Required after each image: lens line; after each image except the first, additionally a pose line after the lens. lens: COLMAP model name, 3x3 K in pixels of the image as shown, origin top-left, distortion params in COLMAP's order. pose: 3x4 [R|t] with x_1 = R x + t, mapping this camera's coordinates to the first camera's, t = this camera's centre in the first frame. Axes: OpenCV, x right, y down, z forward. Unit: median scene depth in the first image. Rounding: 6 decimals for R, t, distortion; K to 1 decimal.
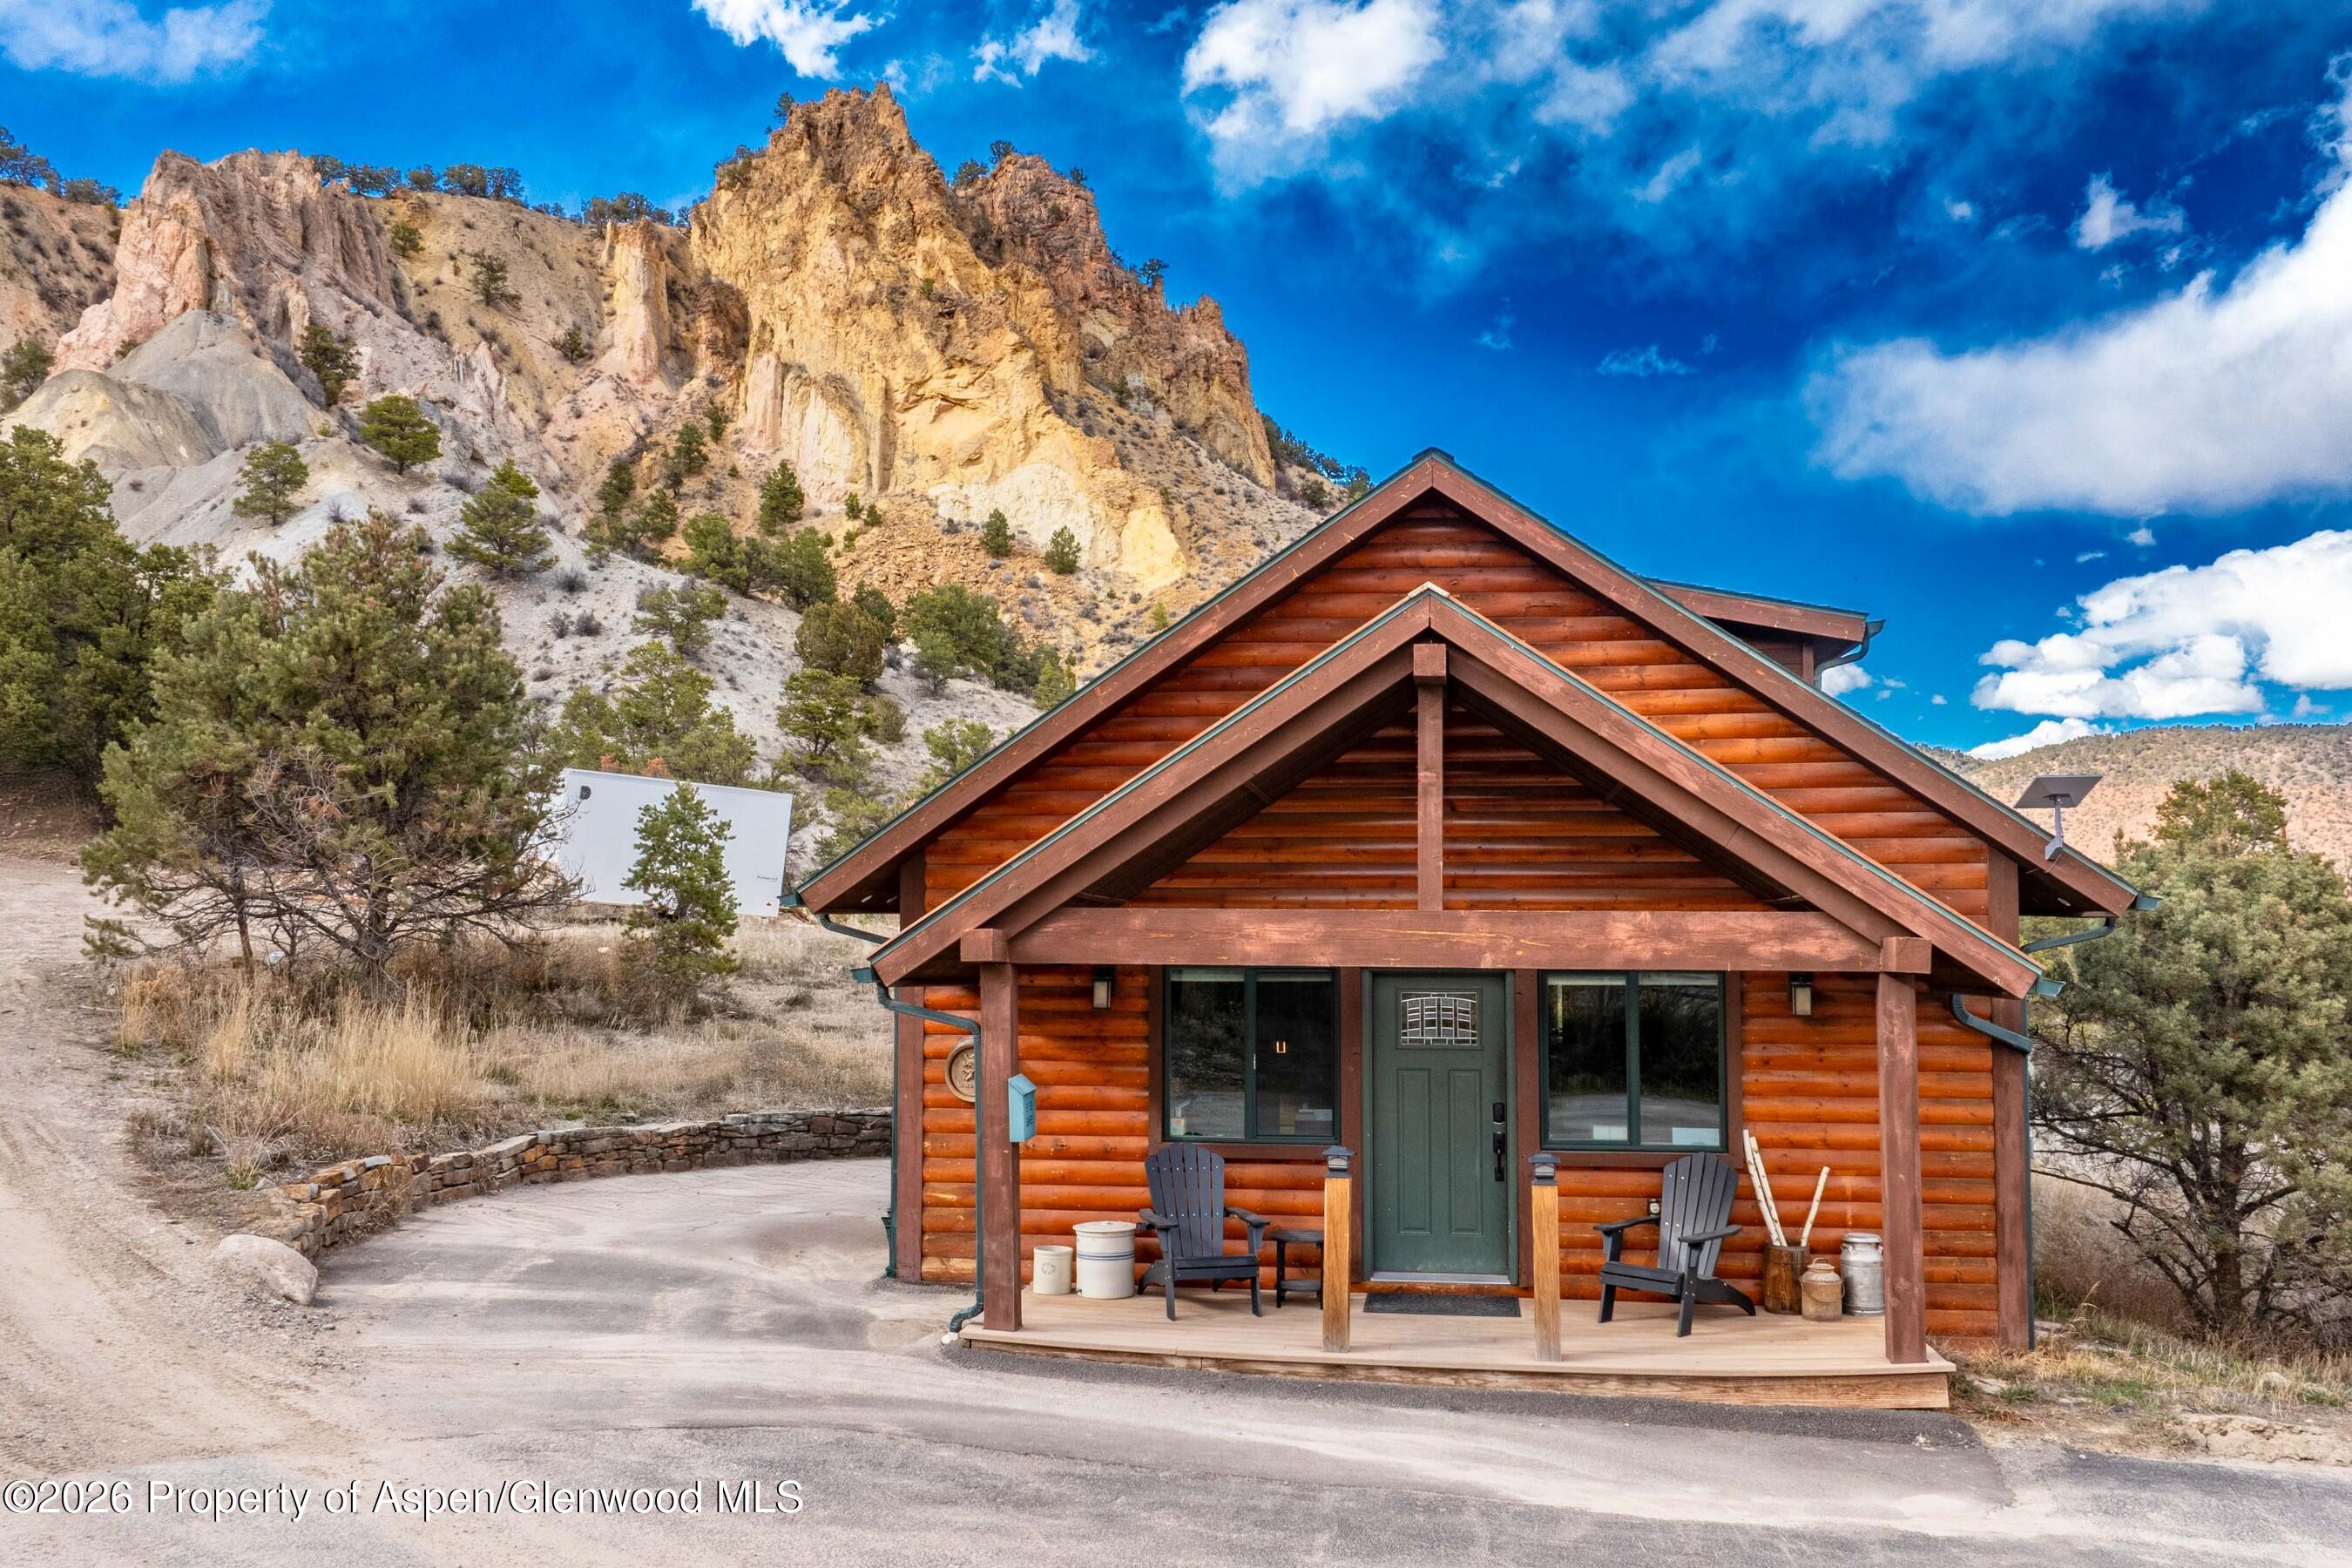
lens RADIAL K [[1969.7, 0, 1186.6], [0, 1969.7, 786.6], [0, 0, 1]] dist [-0.016179, -0.017361]
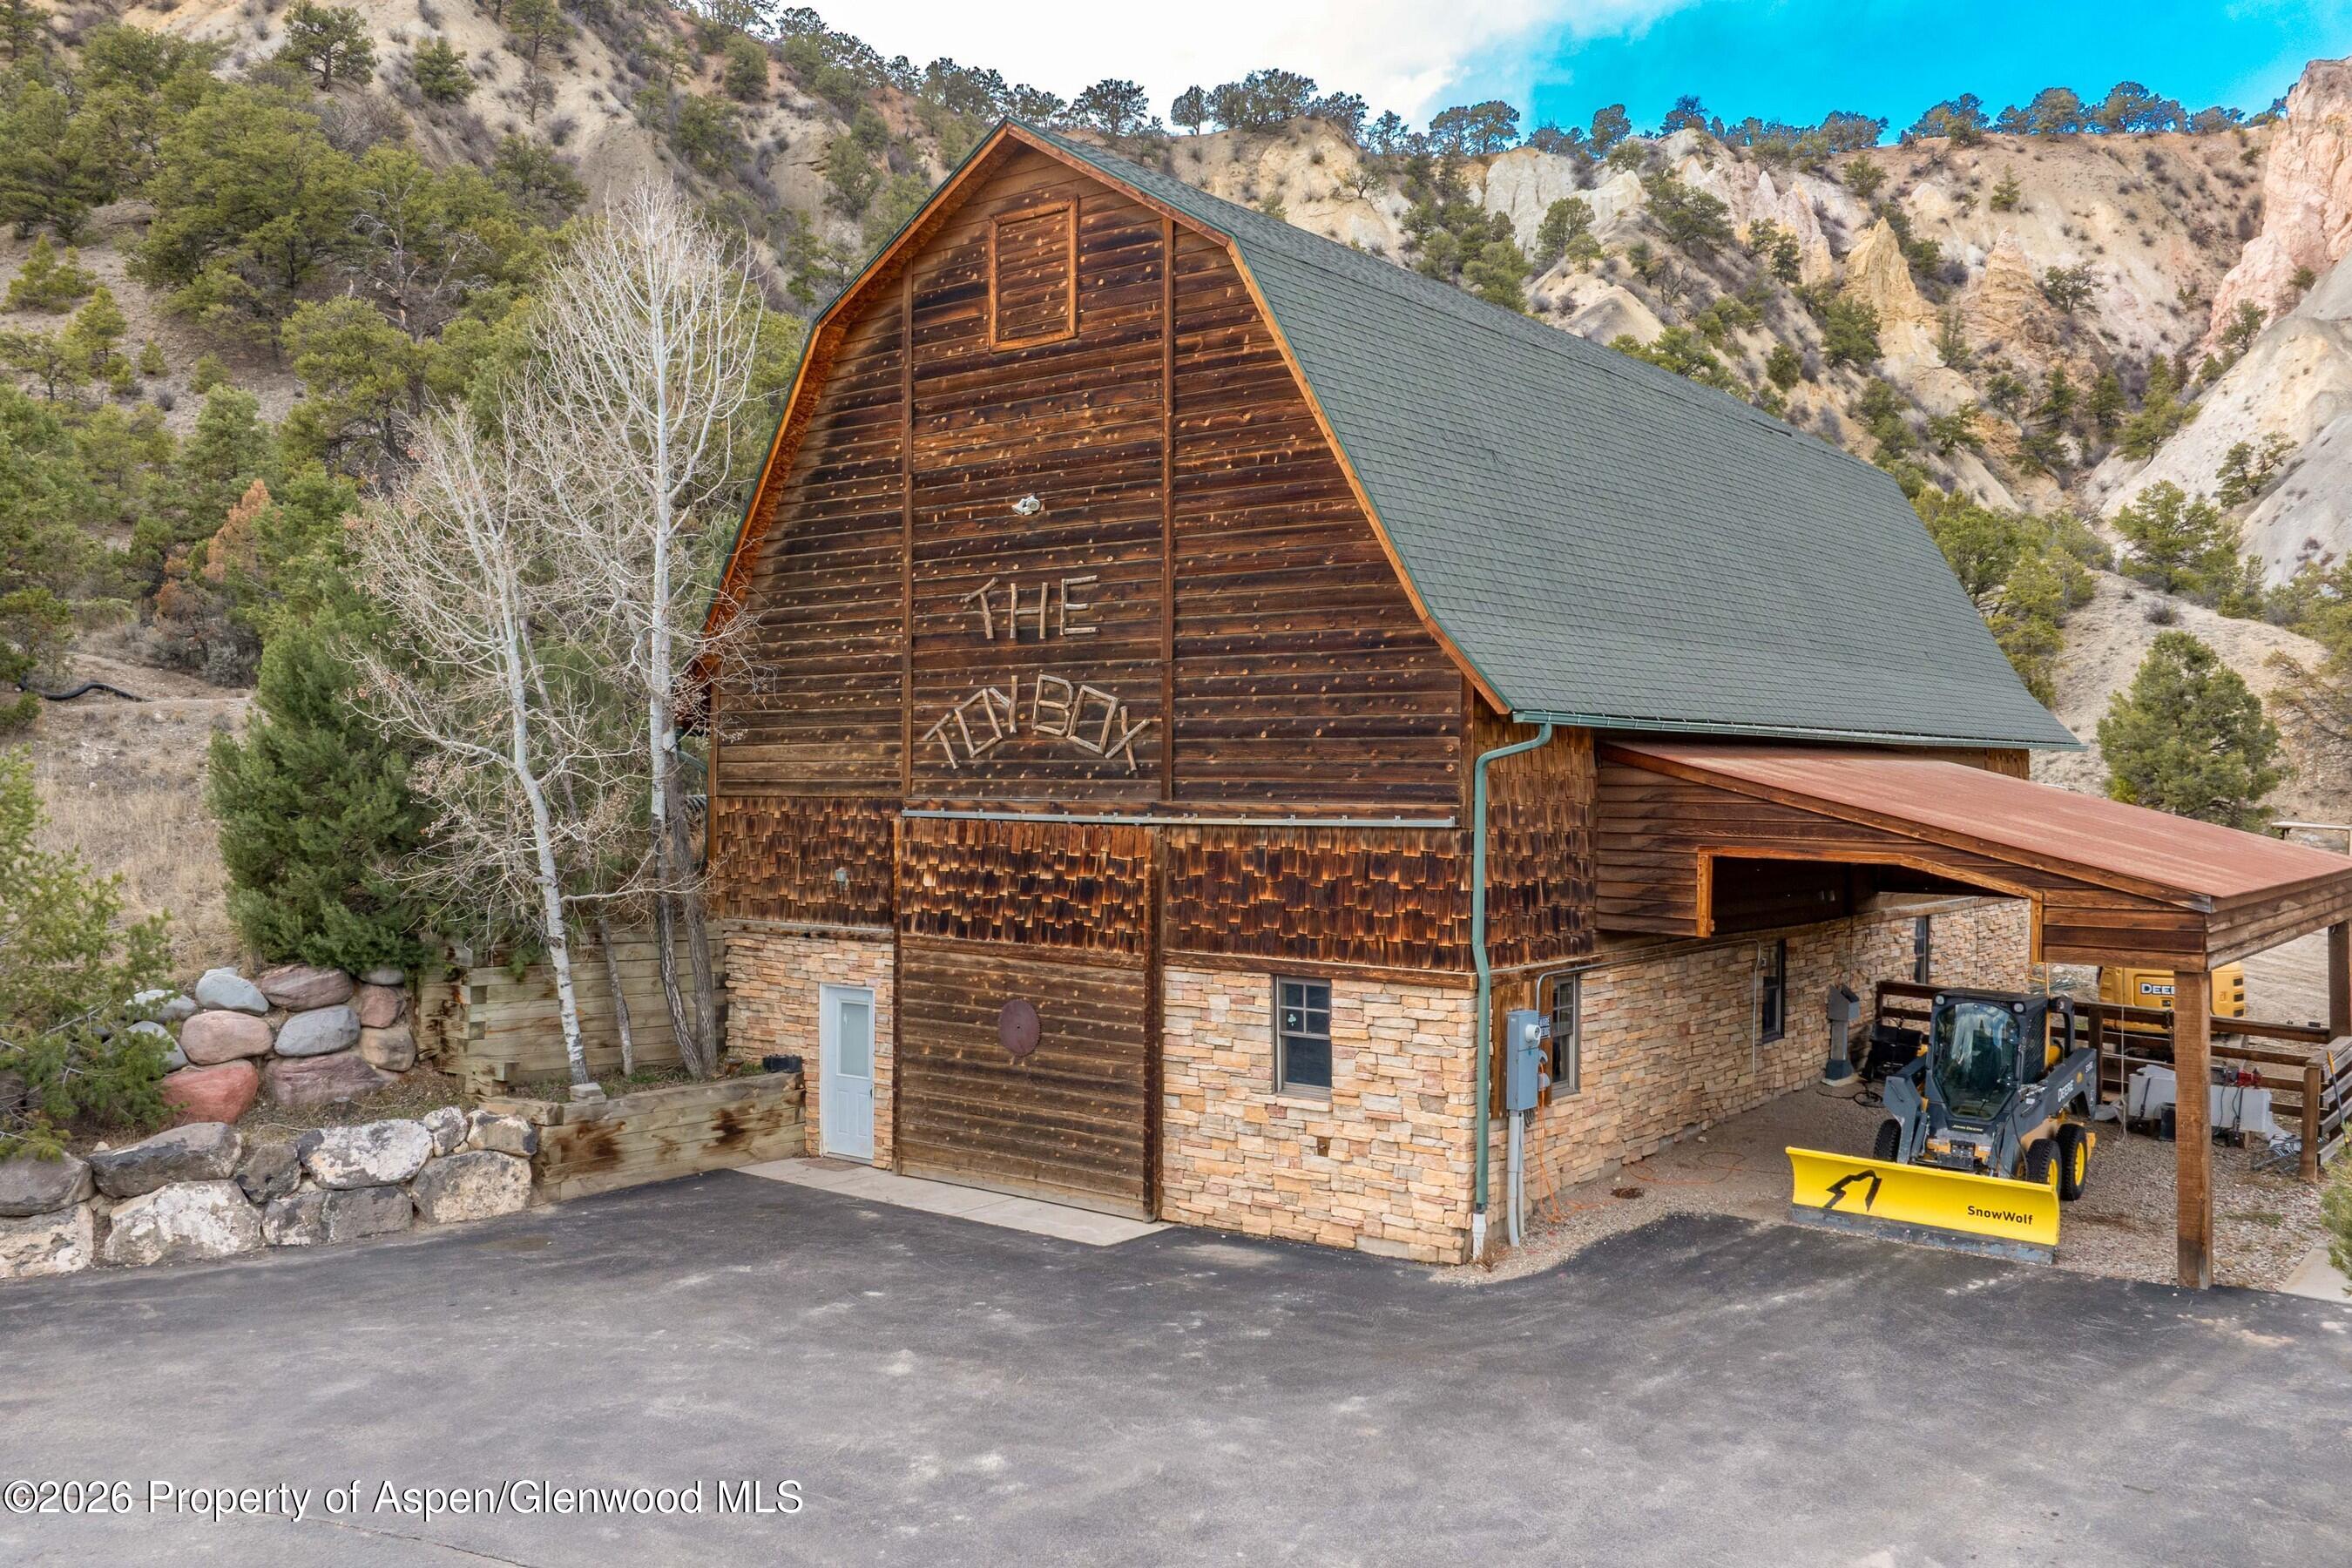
lens RADIAL K [[1983.8, 0, 1176.0], [0, 1983.8, 784.0], [0, 0, 1]] dist [-0.096528, 0.109625]
pose [[0.573913, -0.002299, -0.818913, -0.039217], [0.056225, 0.997747, 0.036602, -0.024282], [0.816984, -0.067050, 0.572749, -0.069200]]
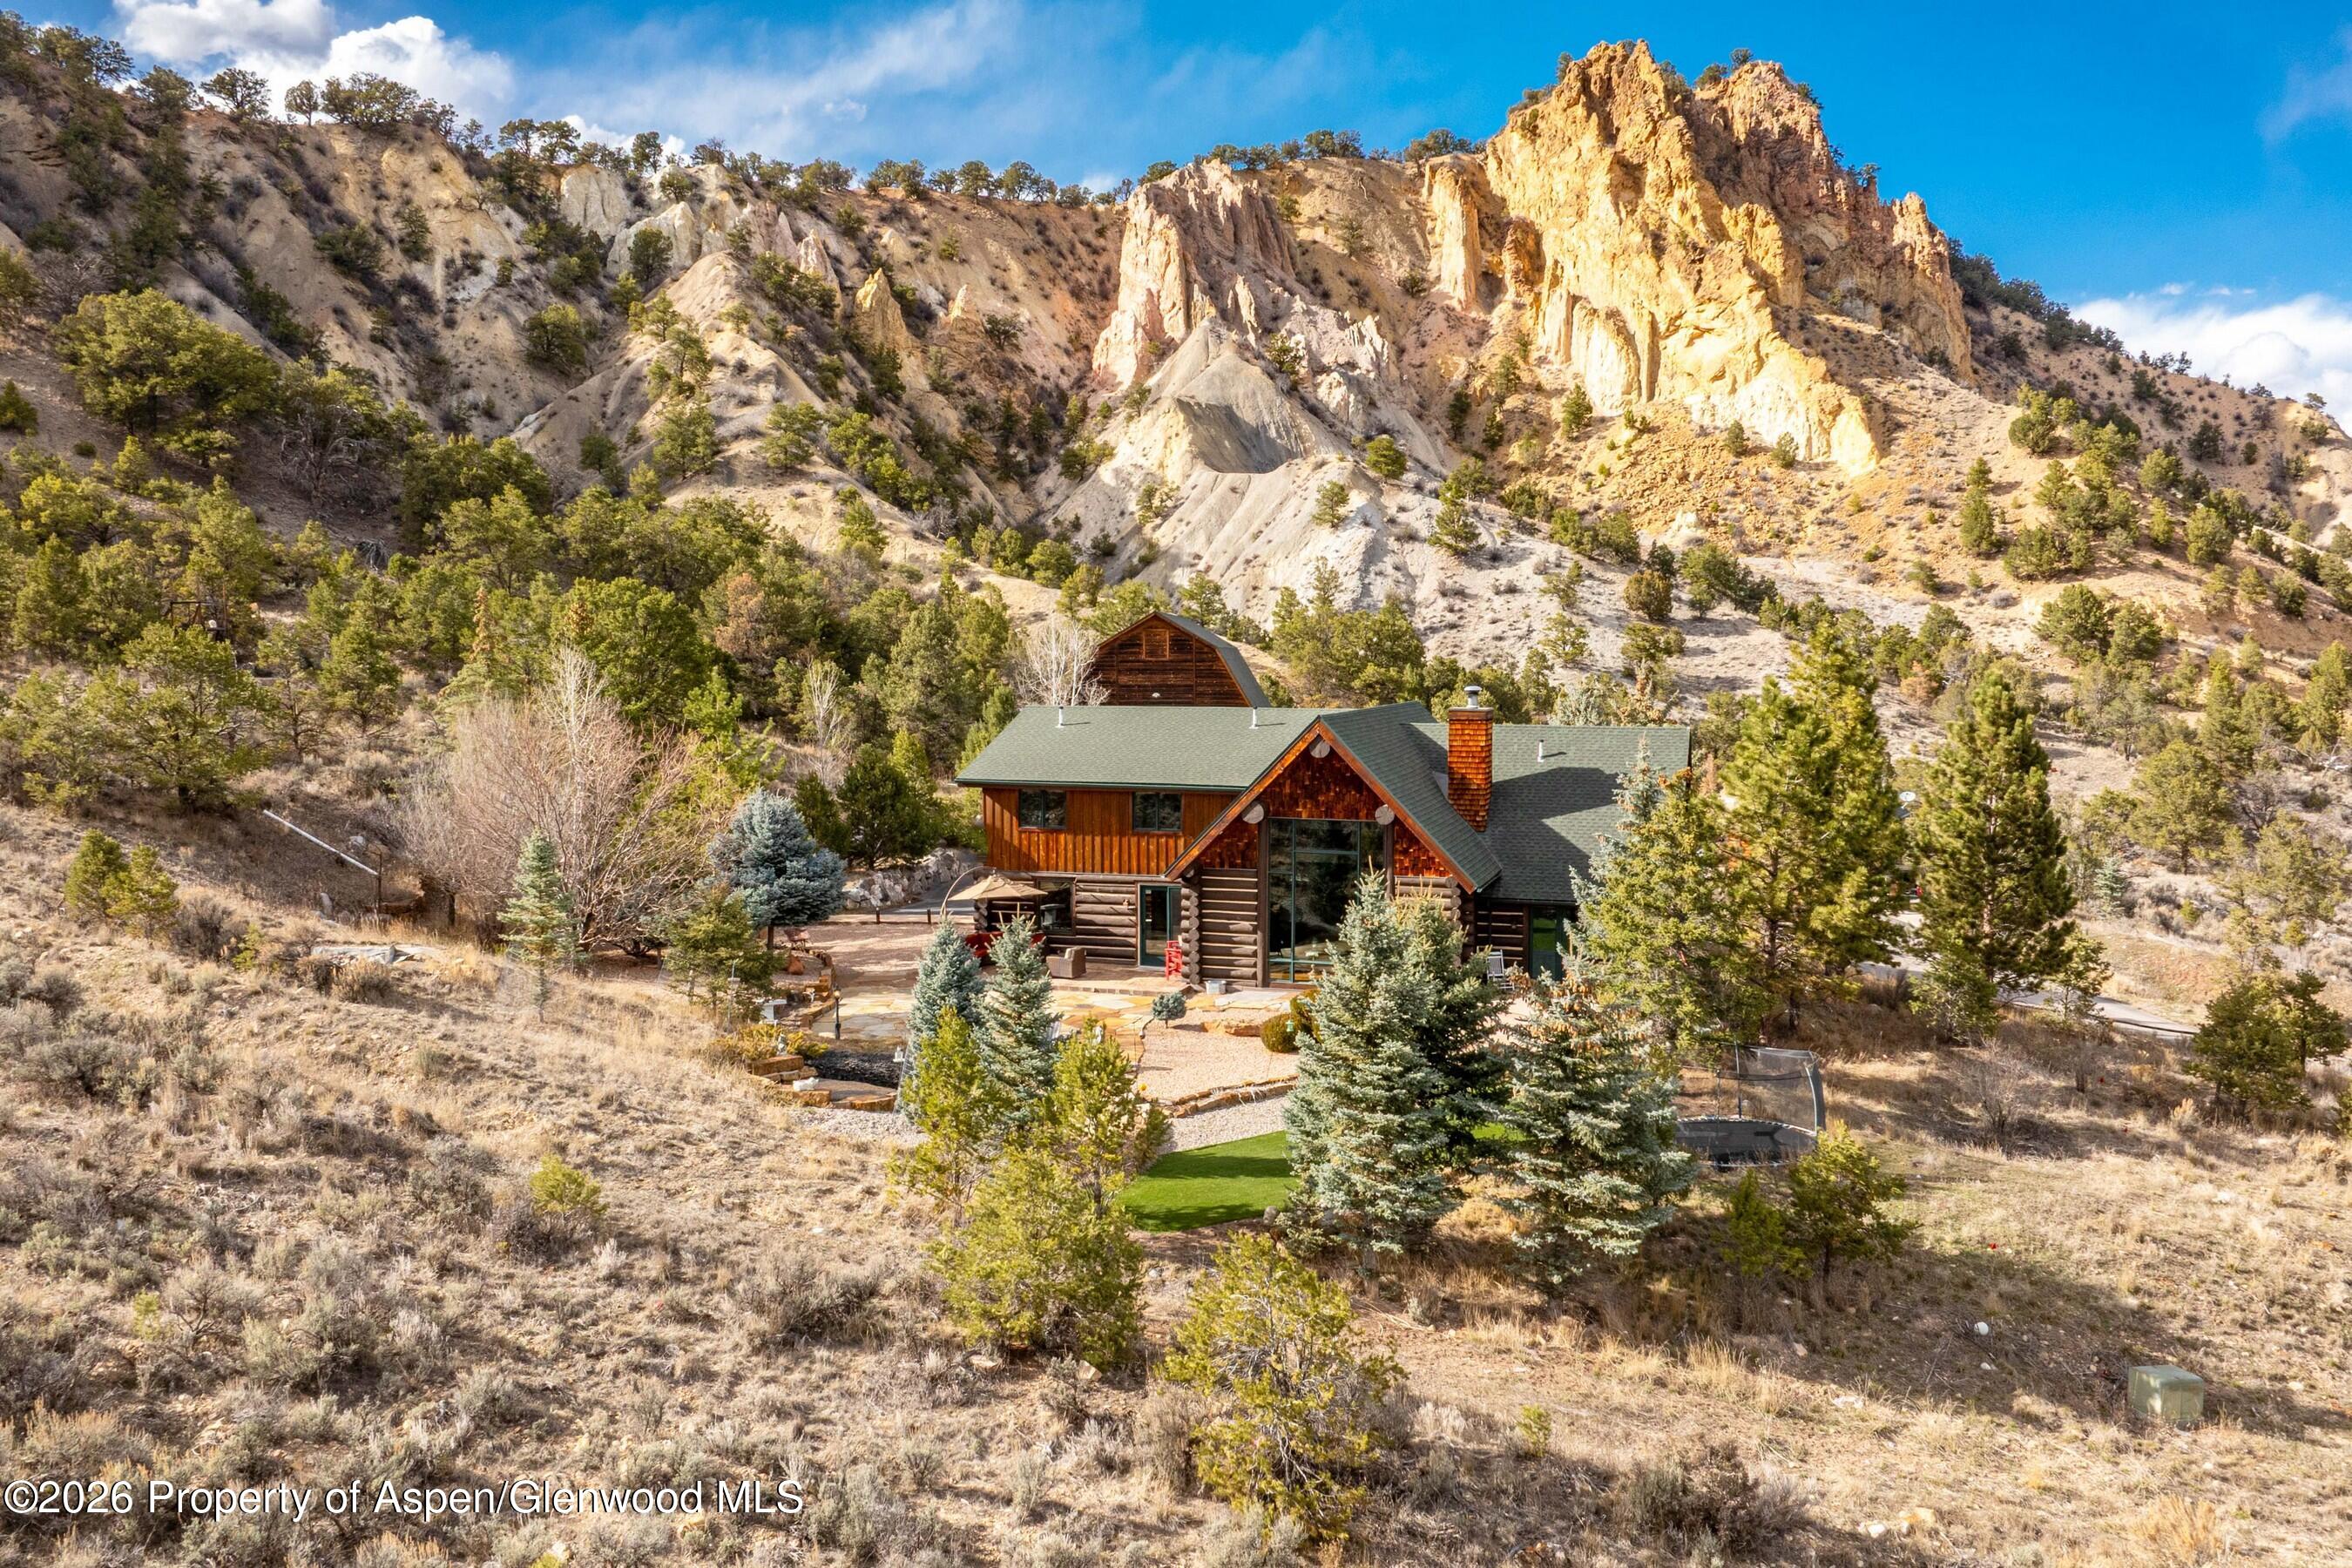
lens RADIAL K [[2007.7, 0, 1199.8], [0, 2007.7, 810.7], [0, 0, 1]] dist [0.009283, -0.070984]
pose [[0.937920, 0.017701, -0.346401, 0.038134], [0.032885, 0.989660, 0.139613, -0.069462], [0.345290, -0.142337, 0.927639, -0.418686]]
